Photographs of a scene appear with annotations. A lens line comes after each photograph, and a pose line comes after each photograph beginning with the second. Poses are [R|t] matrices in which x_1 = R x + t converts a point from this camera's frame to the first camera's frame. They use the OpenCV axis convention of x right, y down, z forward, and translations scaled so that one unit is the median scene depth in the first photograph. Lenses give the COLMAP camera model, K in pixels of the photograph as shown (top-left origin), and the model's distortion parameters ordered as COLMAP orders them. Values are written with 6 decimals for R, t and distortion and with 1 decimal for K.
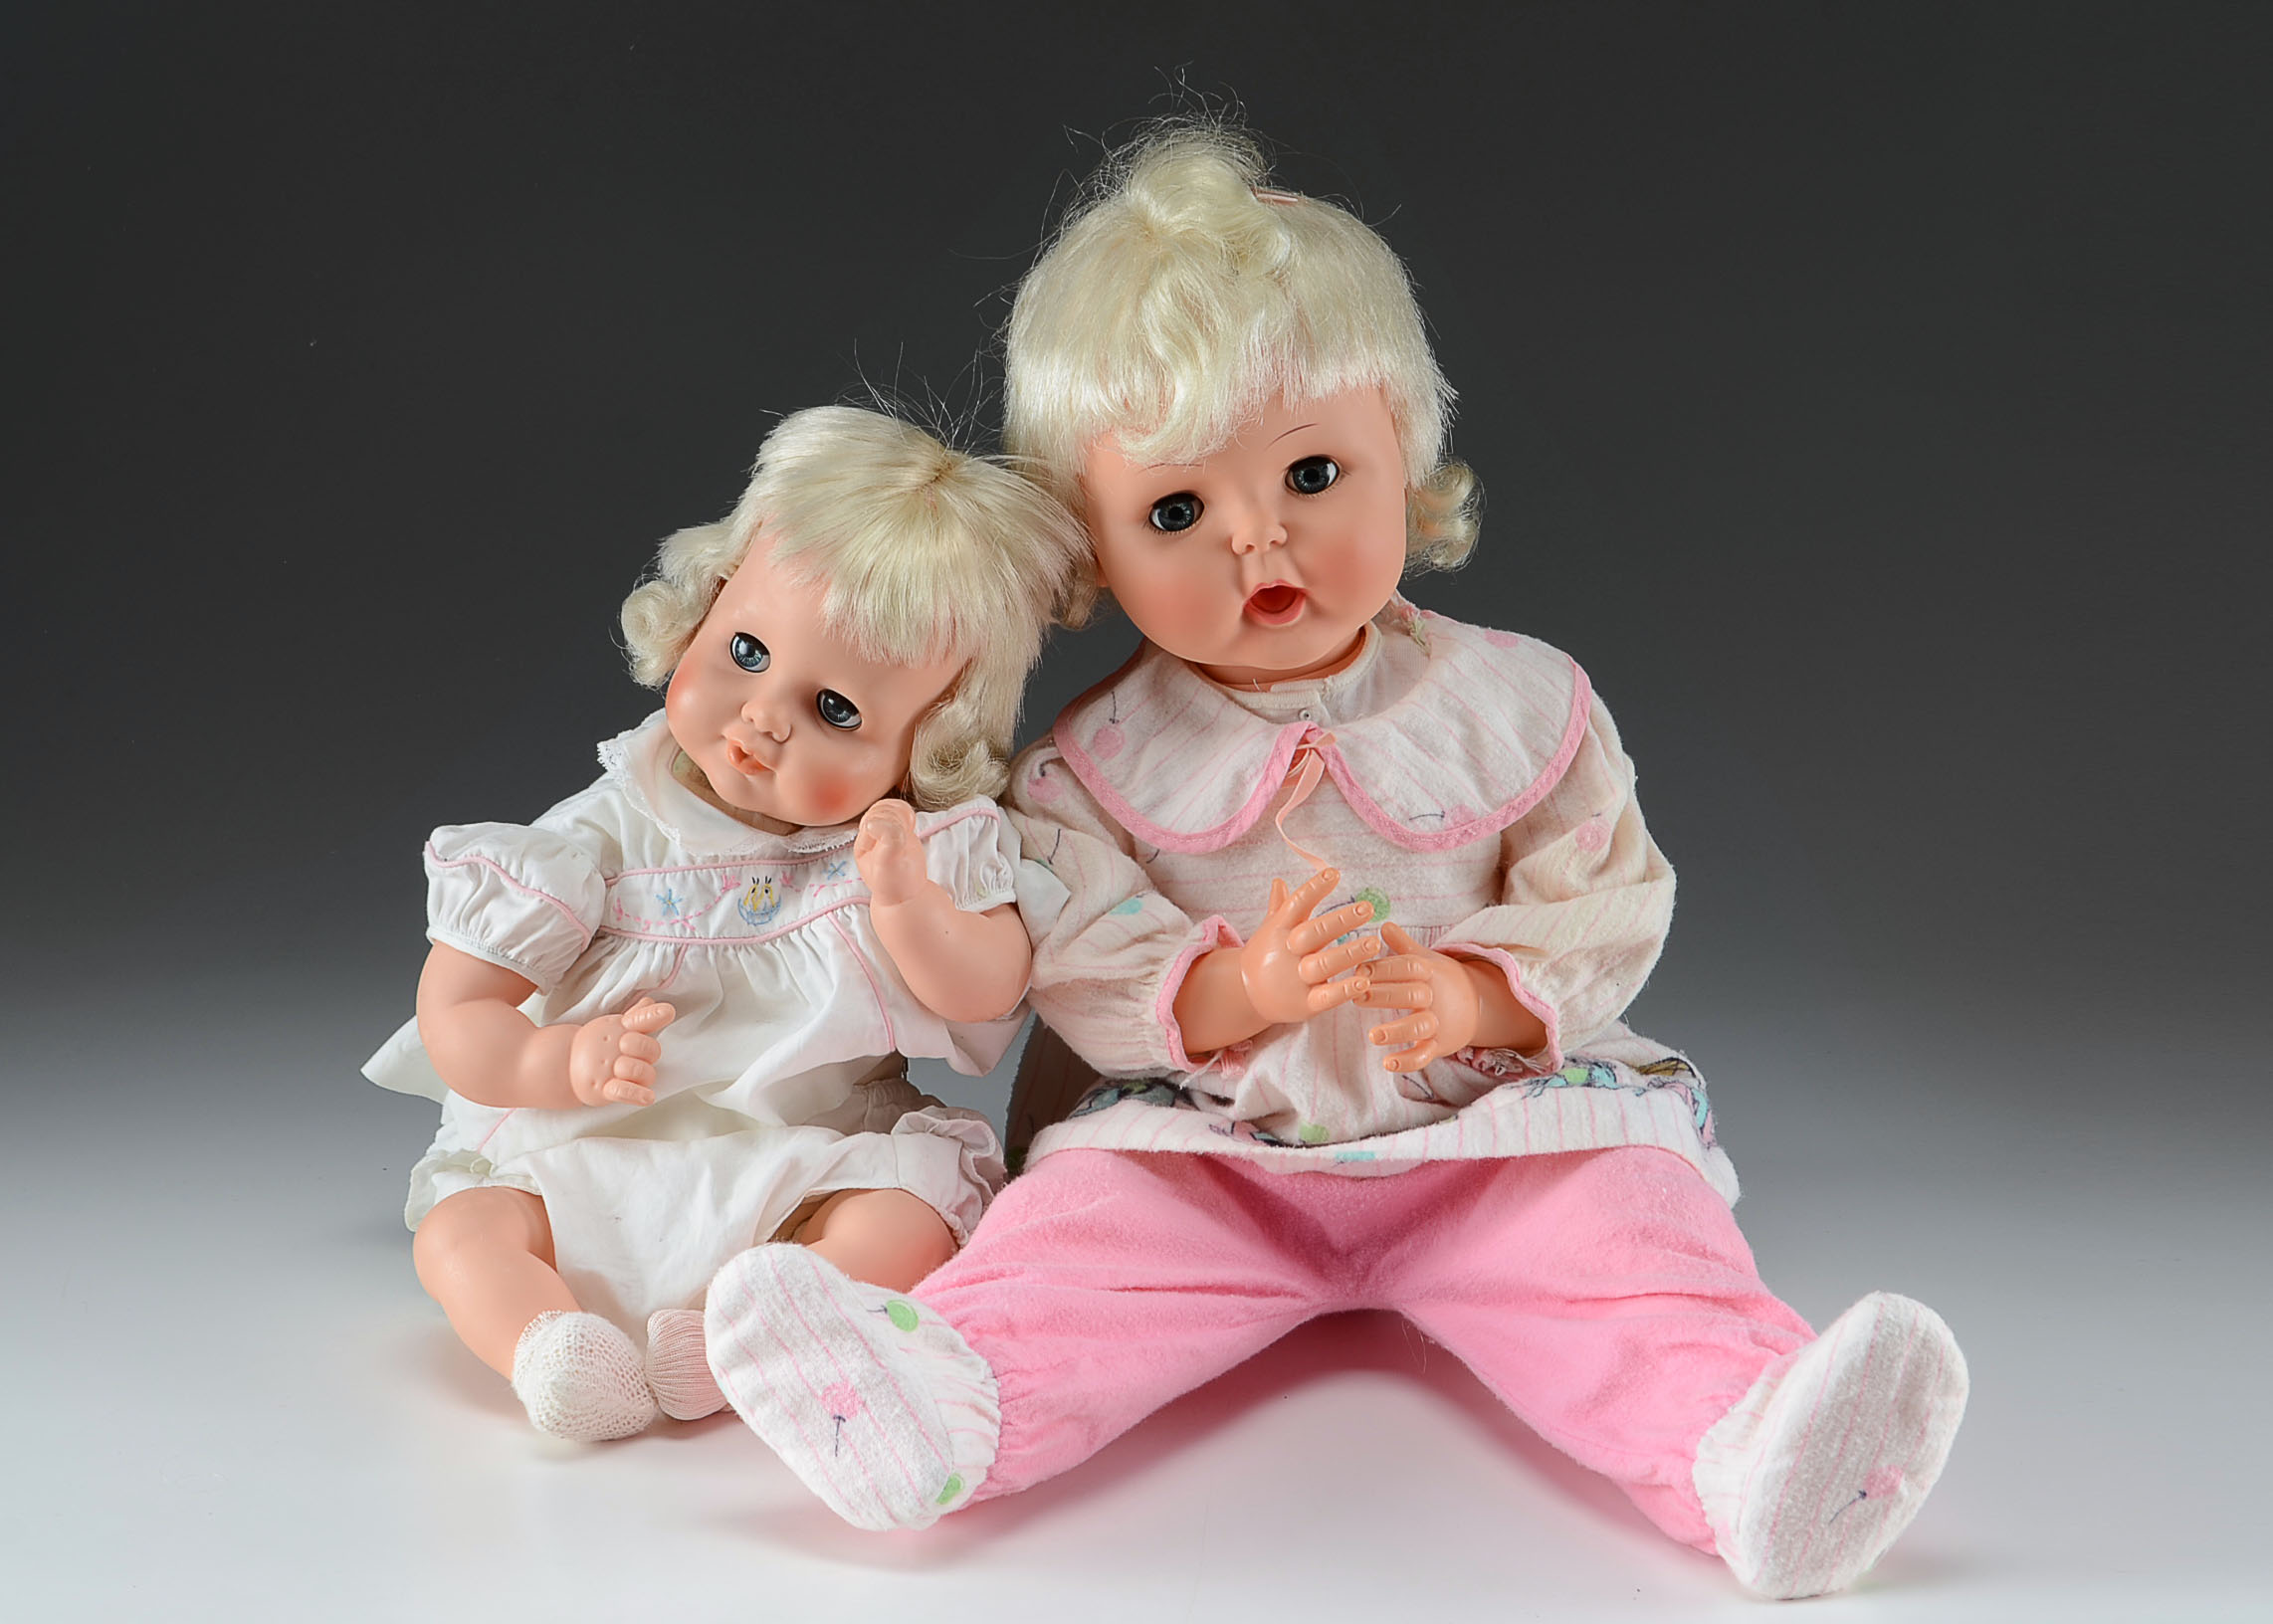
lens RADIAL K [[5088.4, 0, 1136.5], [0, 5088.4, 812.0], [0, 0, 1]] dist [-0.023856, -0.025884]
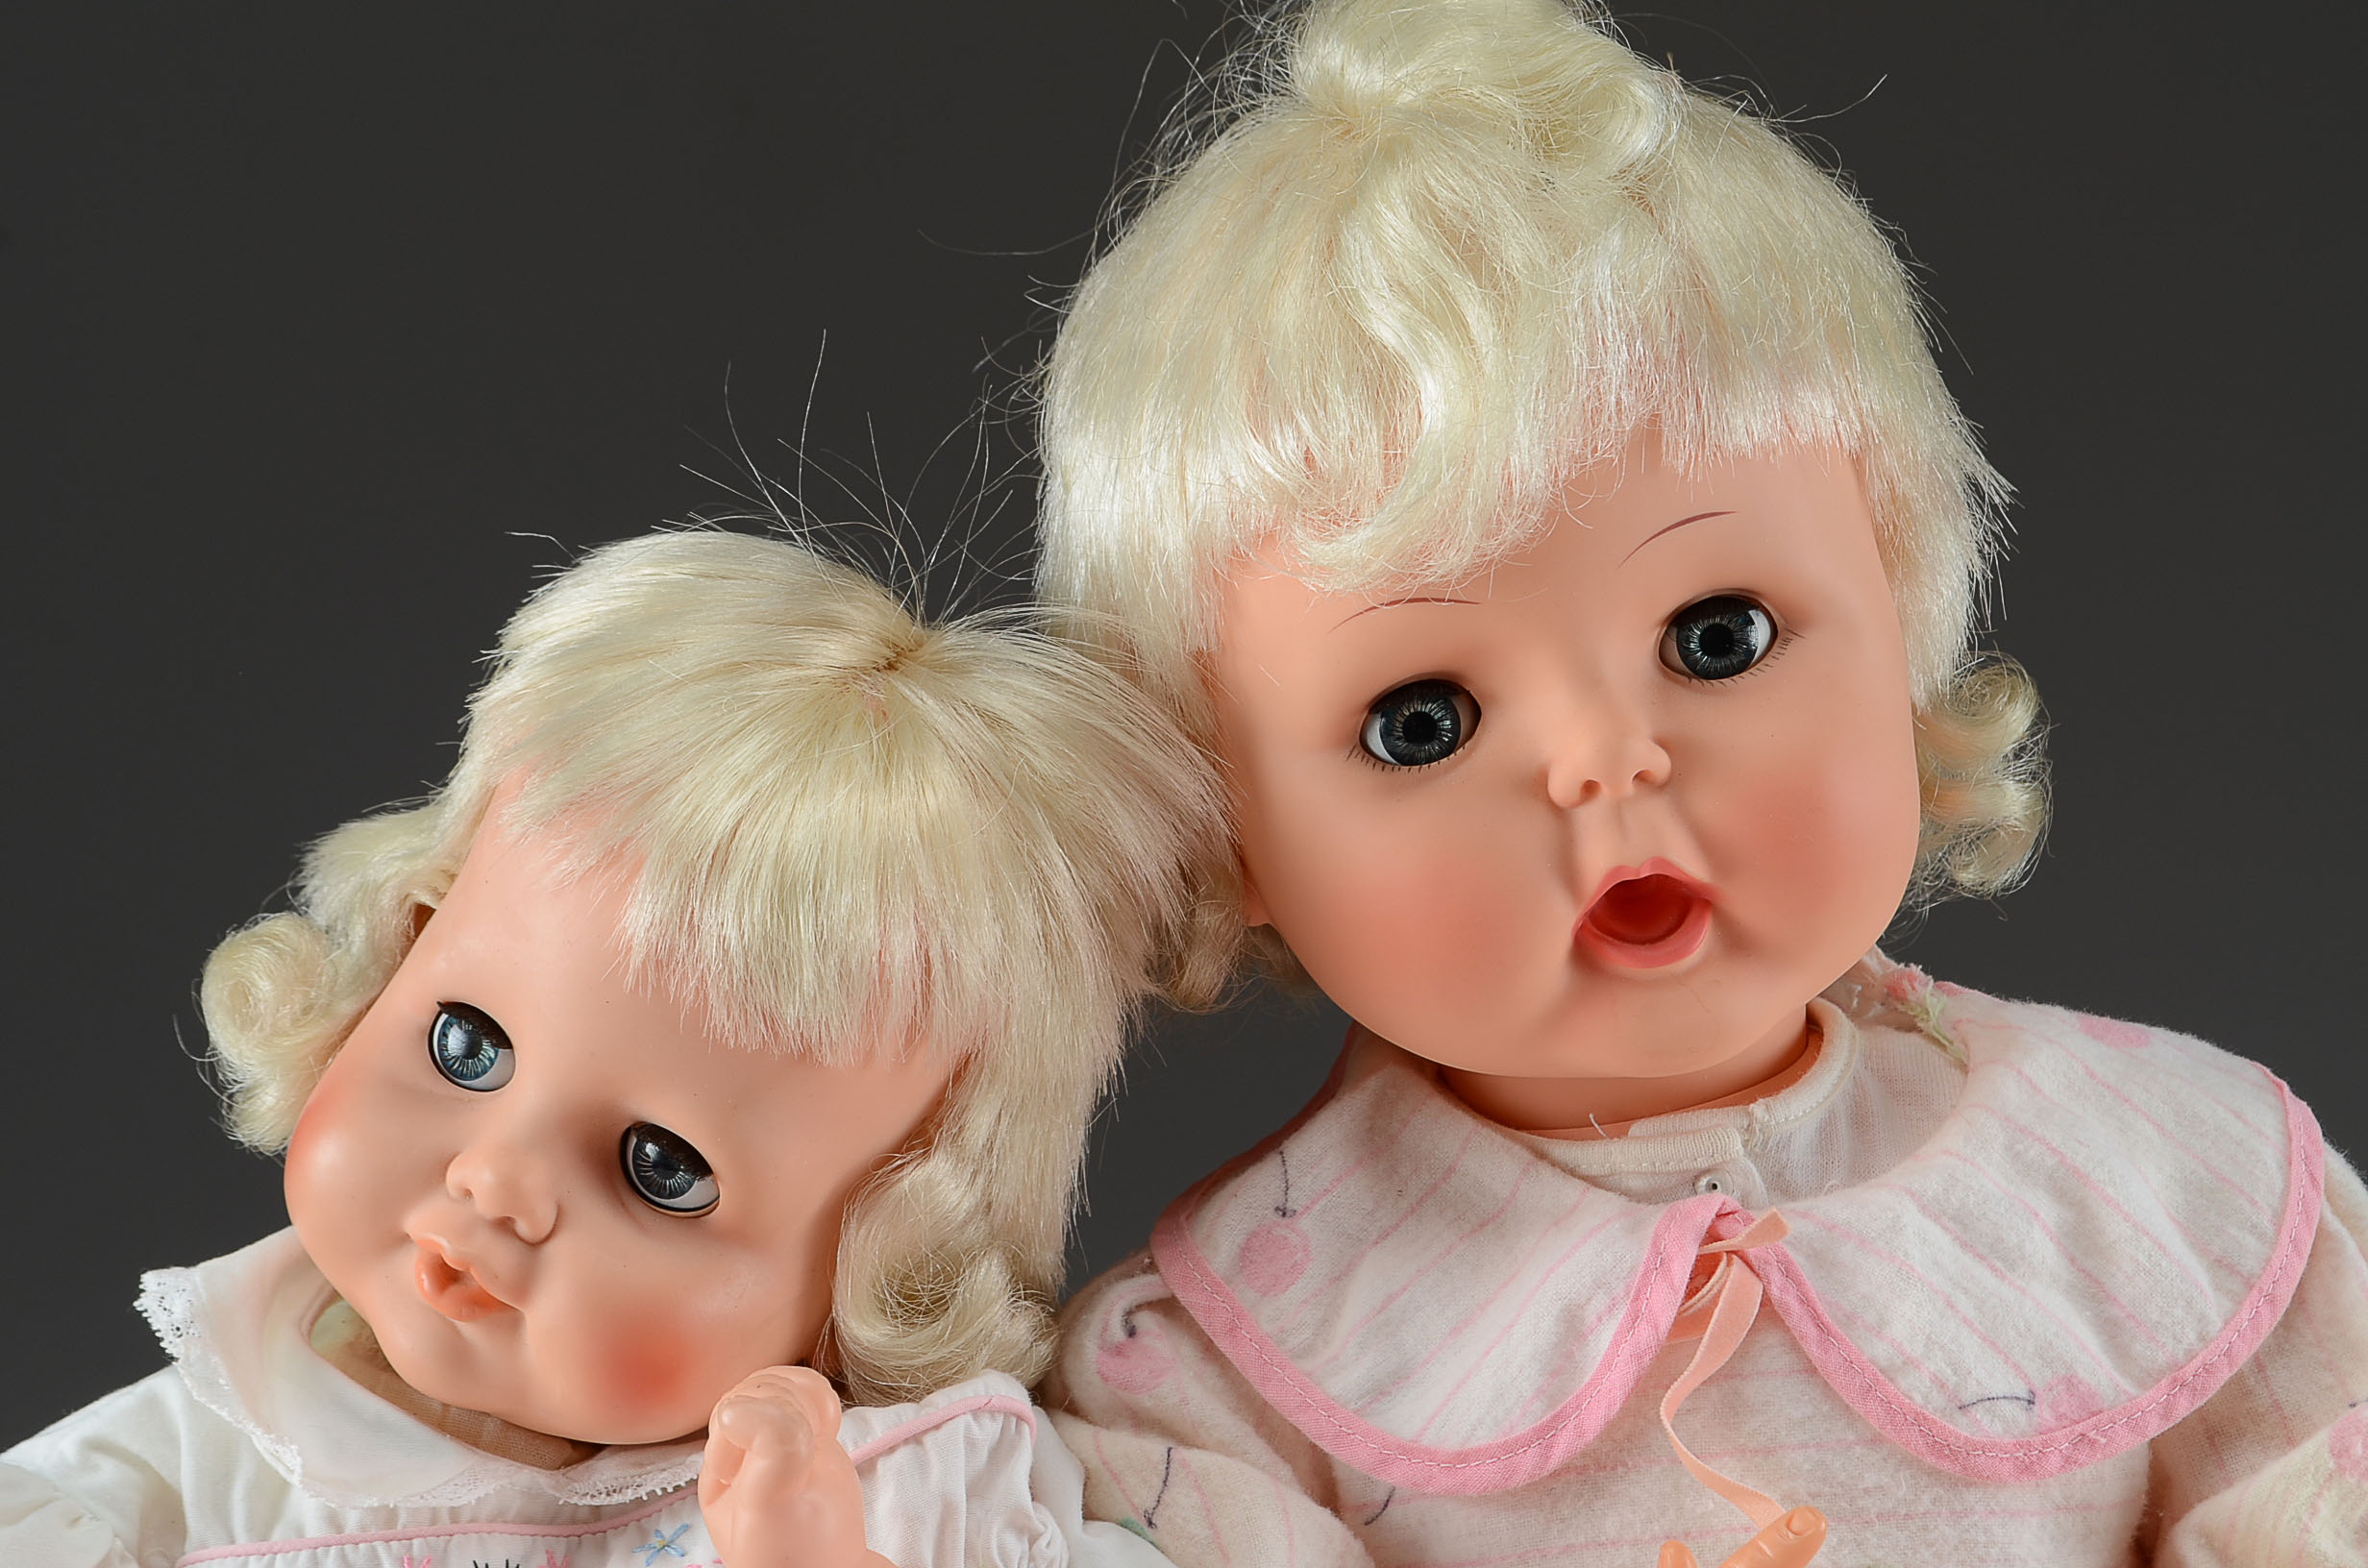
lens RADIAL K [[4929.3, 0, 1184.0], [0, 4929.3, 784.0], [0, 0, 1]] dist [0.024148, 0.014155]
pose [[0.999875, -0.015783, -0.001053, -0.012610], [0.015285, 0.981159, -0.192595, 0.029882], [0.004073, 0.192554, 0.981278, 0.567261]]
